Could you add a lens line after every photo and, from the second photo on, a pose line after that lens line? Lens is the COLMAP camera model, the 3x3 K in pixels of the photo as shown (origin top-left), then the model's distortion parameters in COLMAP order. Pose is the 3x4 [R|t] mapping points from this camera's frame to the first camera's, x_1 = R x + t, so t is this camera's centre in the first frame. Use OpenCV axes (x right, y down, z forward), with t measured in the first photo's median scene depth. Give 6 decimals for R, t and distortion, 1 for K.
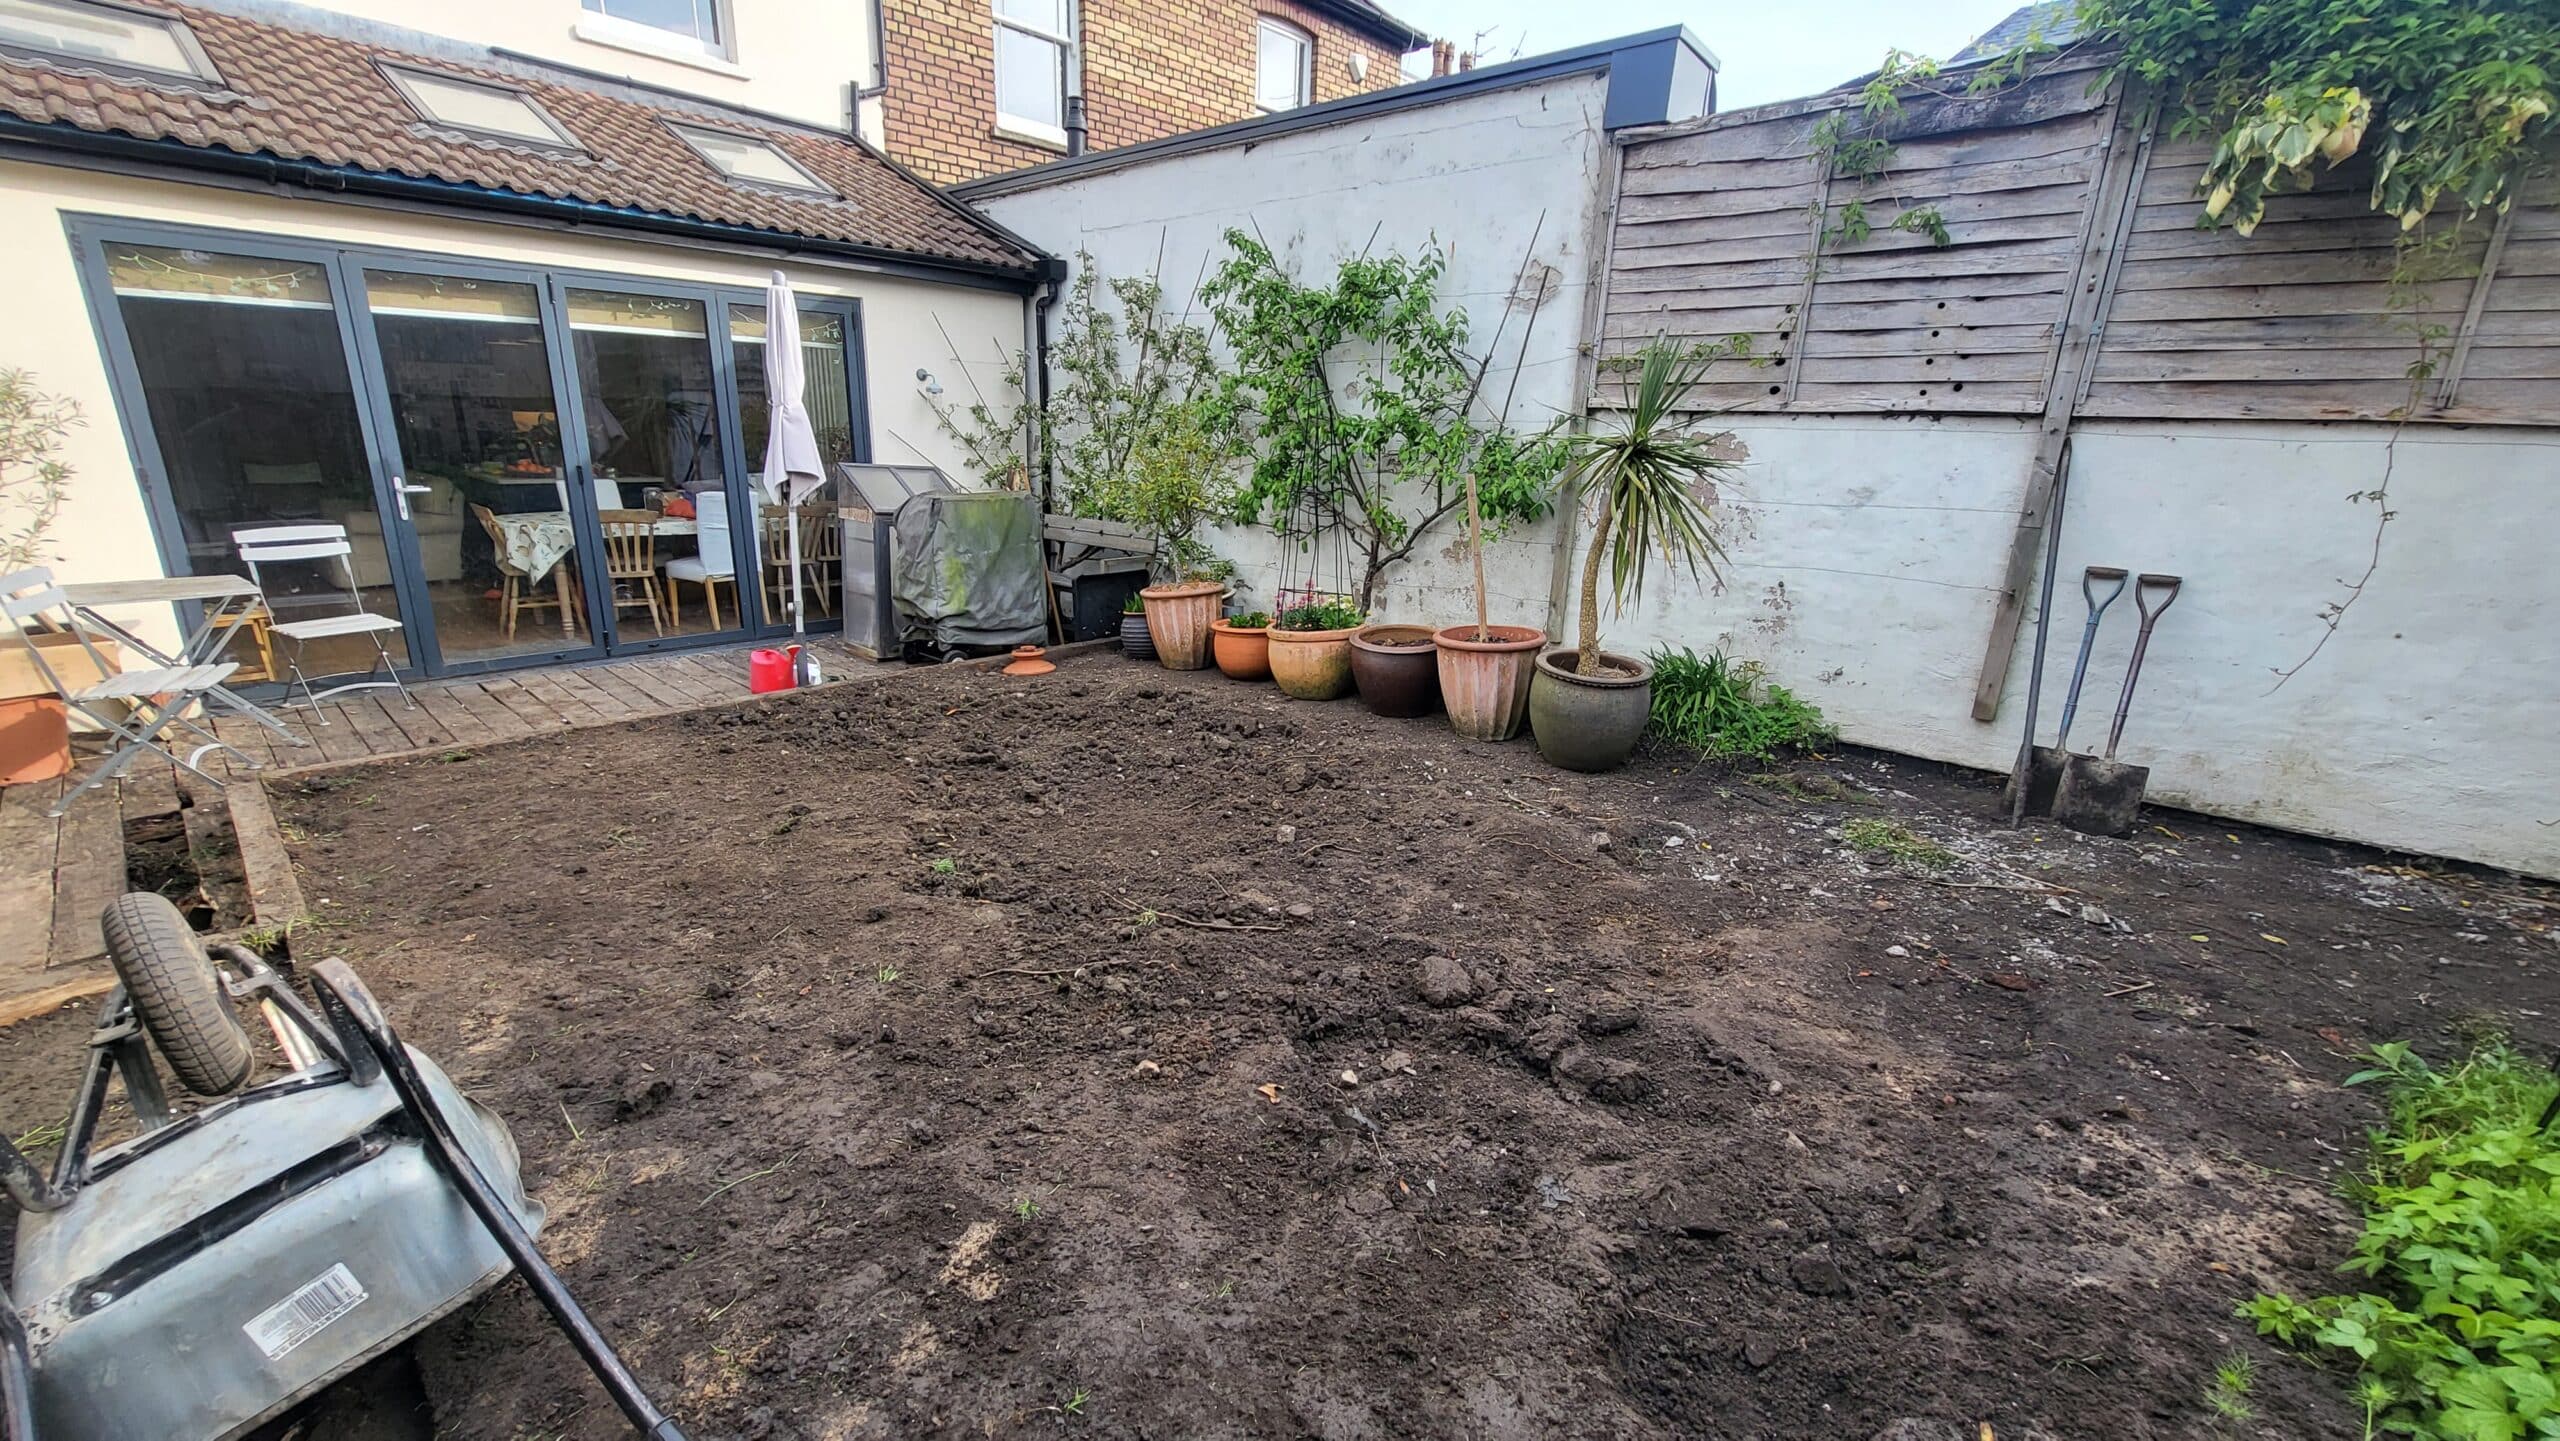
lens RADIAL K [[1004.0, 0, 1259.9], [0, 1004.0, 740.0], [0, 0, 1]] dist [-0.000619, -0.000015]
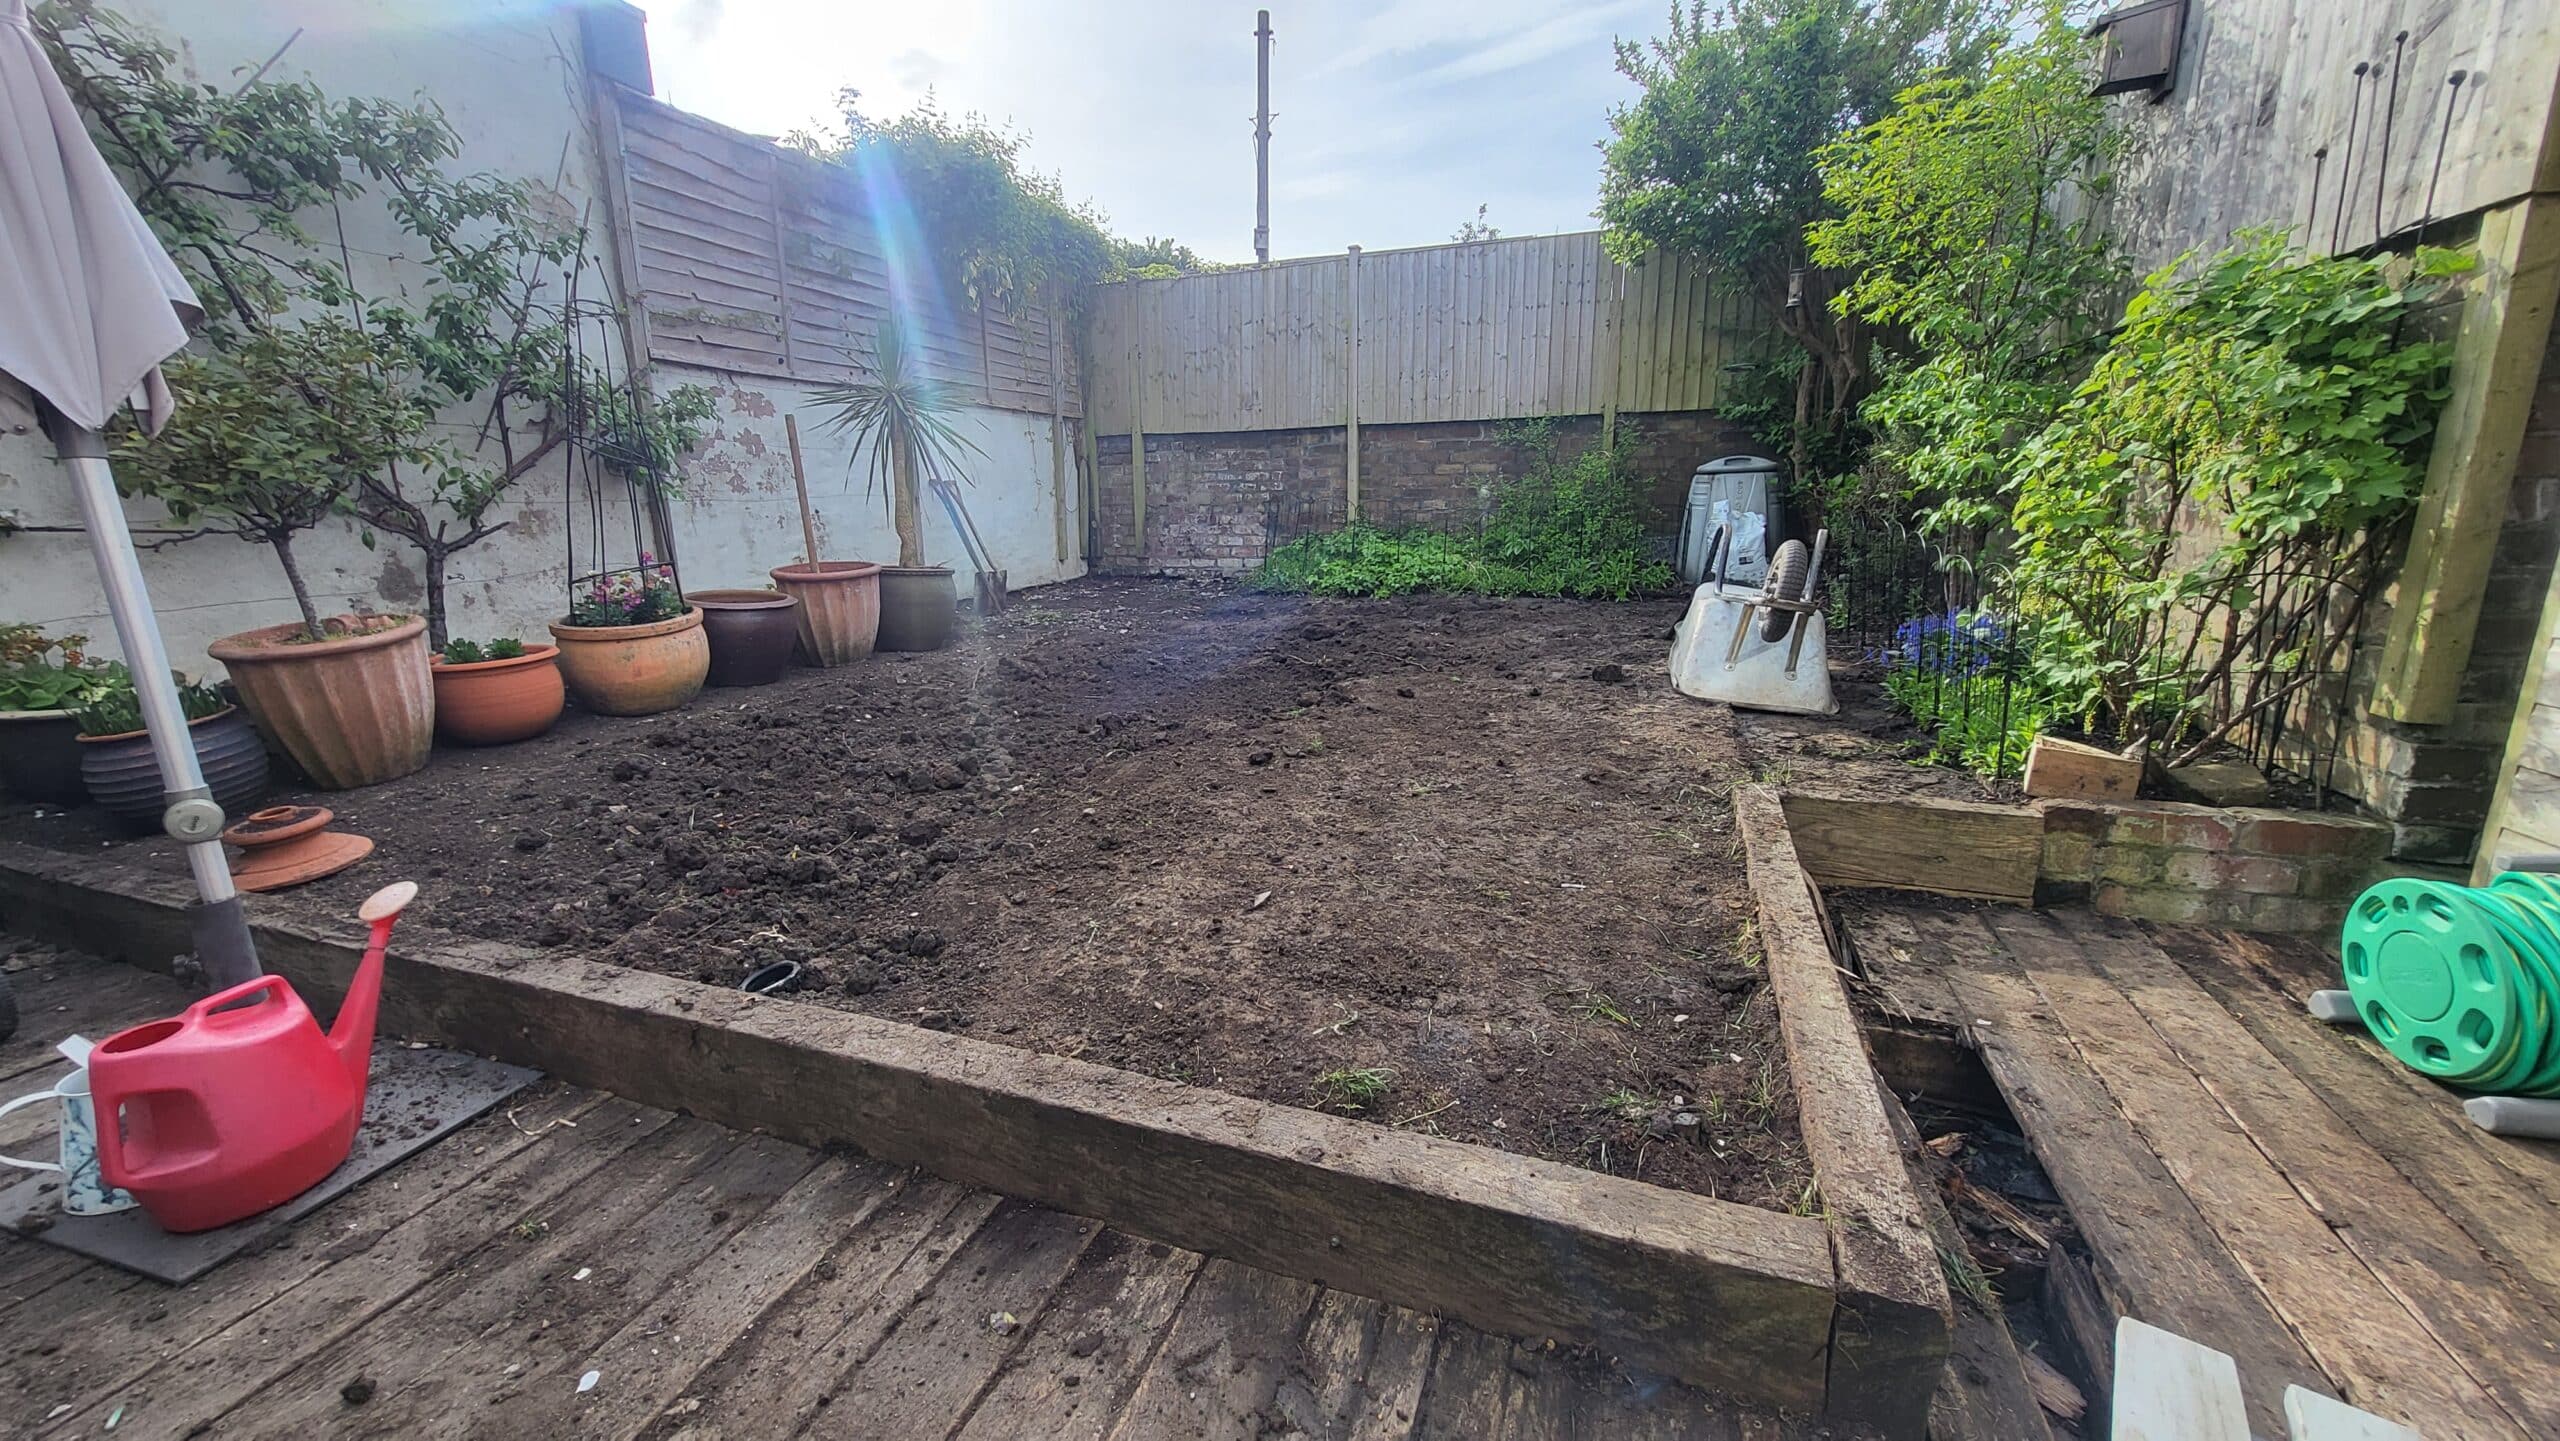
lens RADIAL K [[1004.0, 0, 1261.5], [0, 1004.0, 736.1], [0, 0, 1]] dist [-0.000619, -0.000015]
pose [[-0.387075, -0.233703, 0.891940, -0.727847], [0.283390, 0.890370, 0.356275, -0.149369], [-0.877418, 0.390672, -0.278410, 0.738869]]
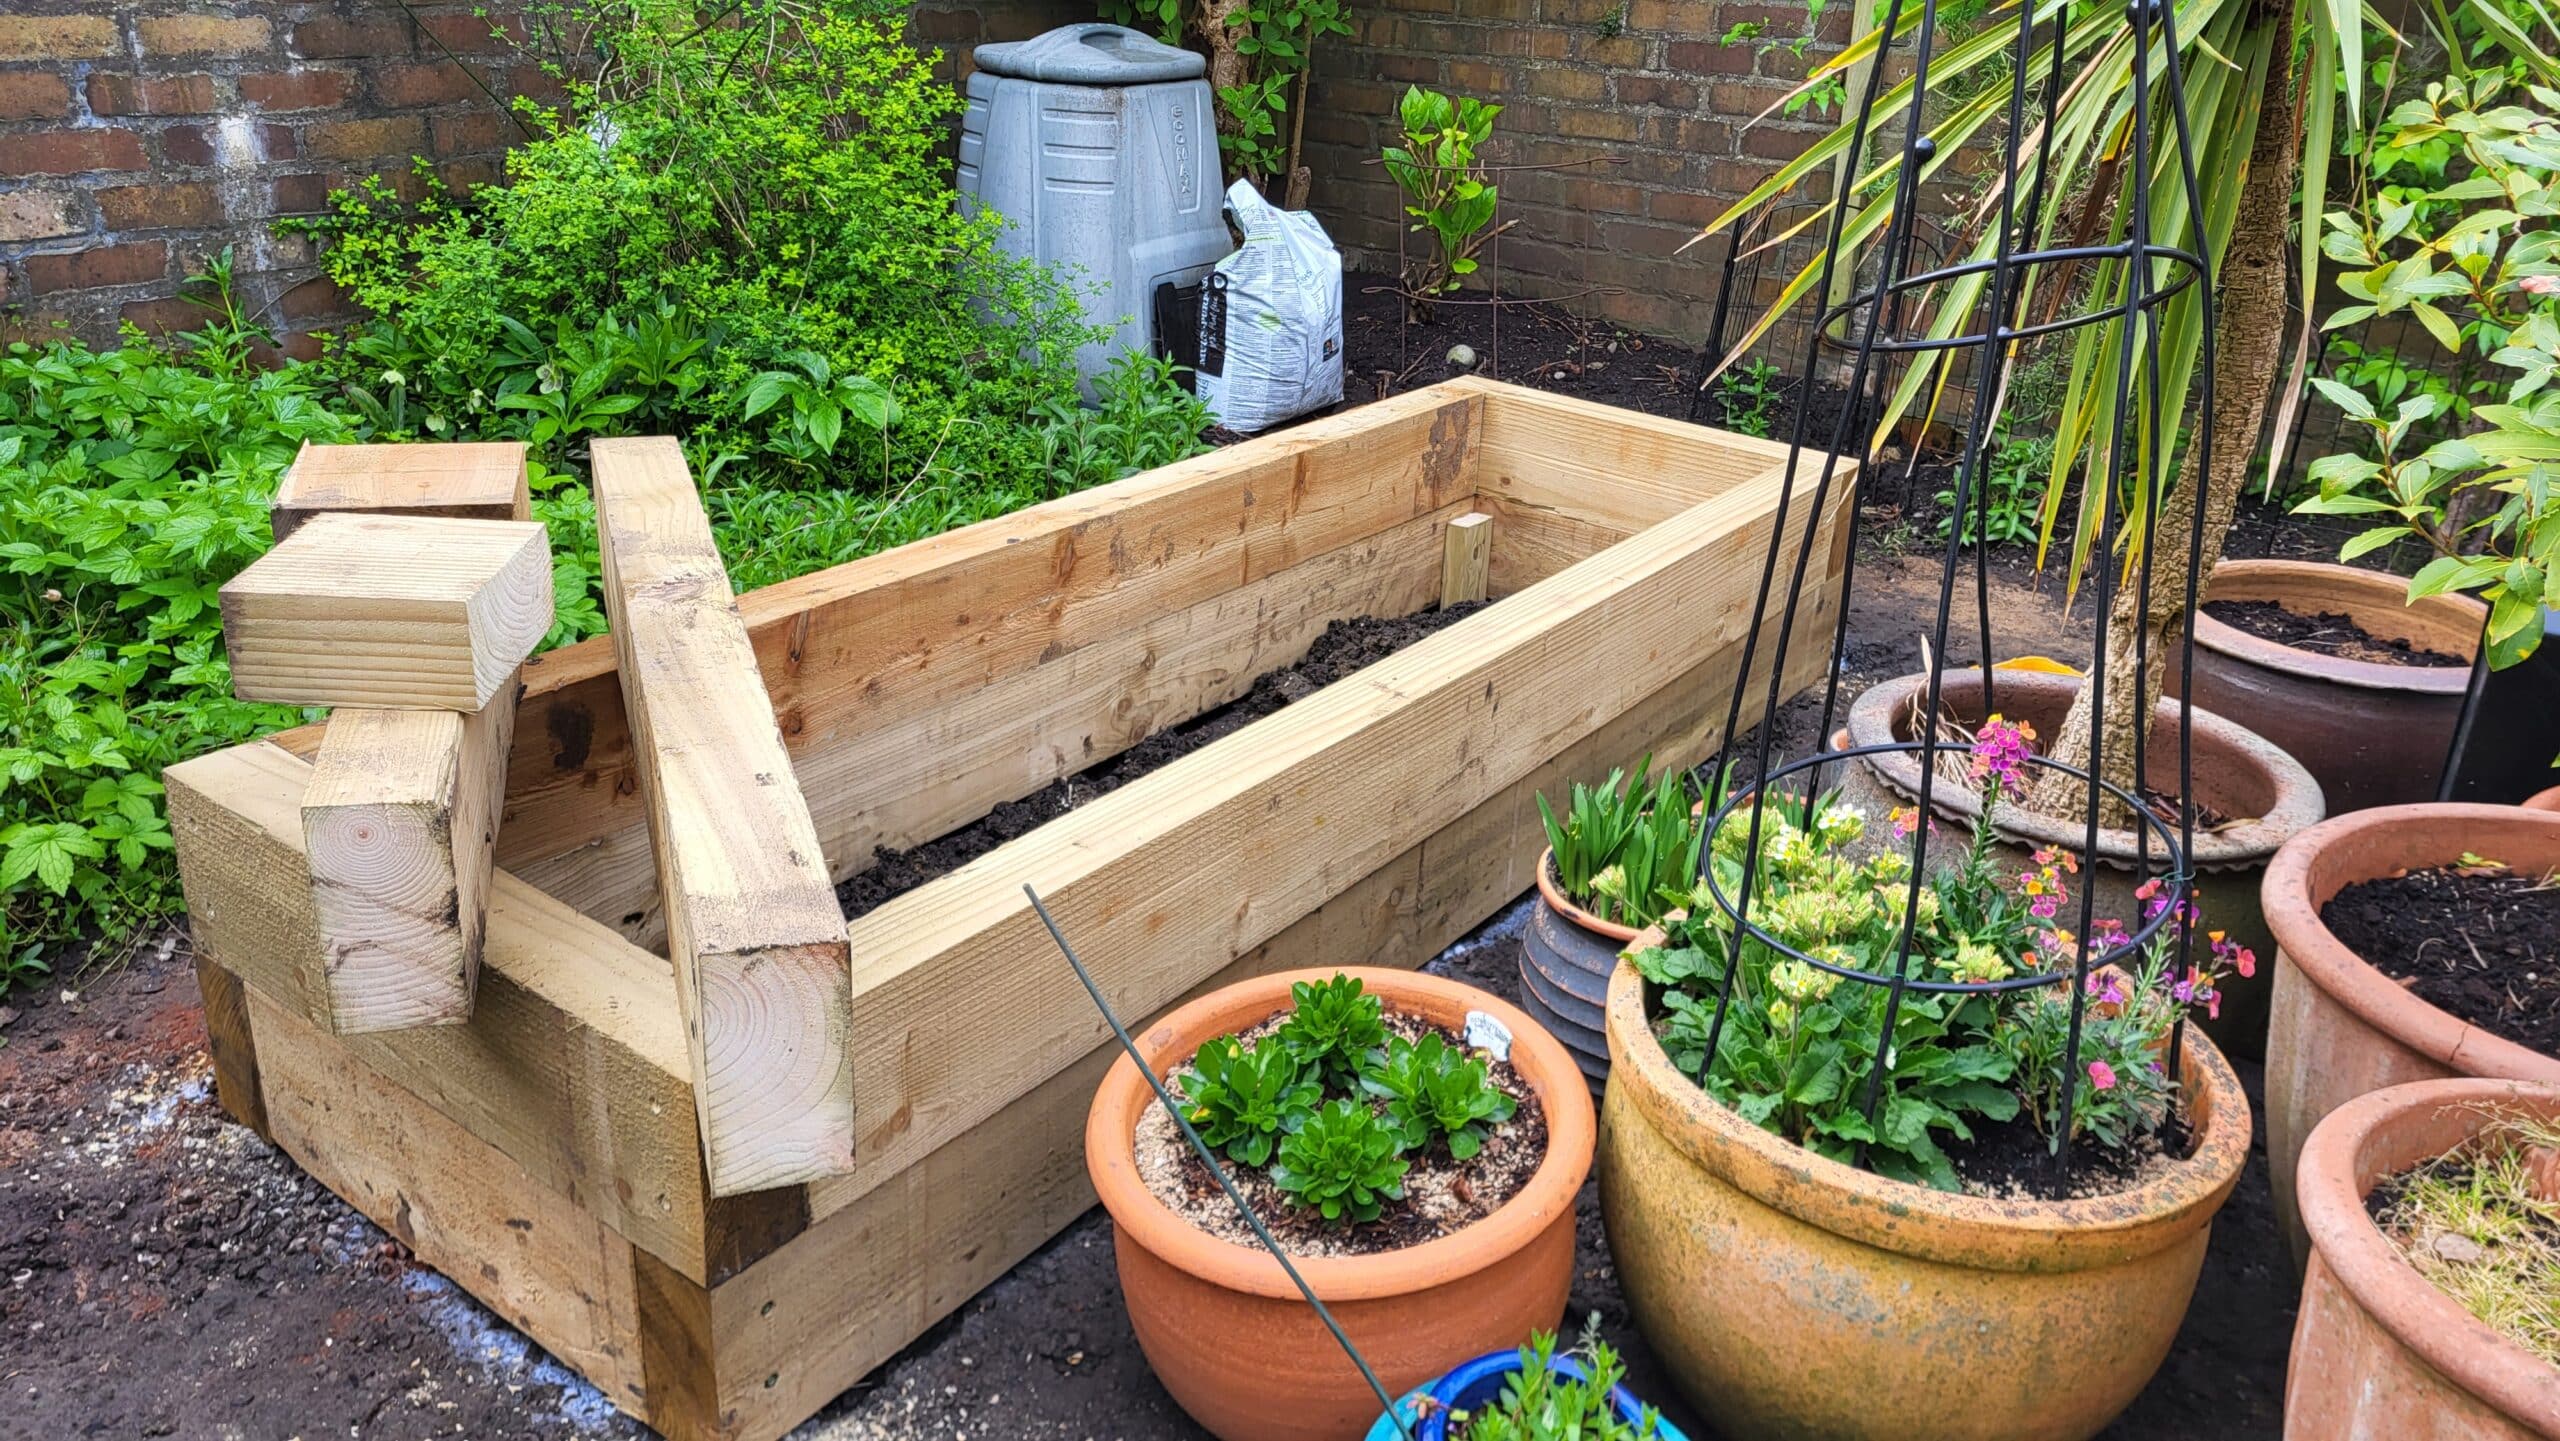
lens RADIAL K [[1923.6, 0, 1276.3], [0, 1923.6, 683.4], [0, 0, 1]] dist [0.066128, -0.050204]
pose [[-0.992121, -0.012169, -0.124689, 0.164398], [-0.087751, 0.777847, 0.622297, -0.145419], [0.089416, 0.628336, -0.772786, 0.566939]]
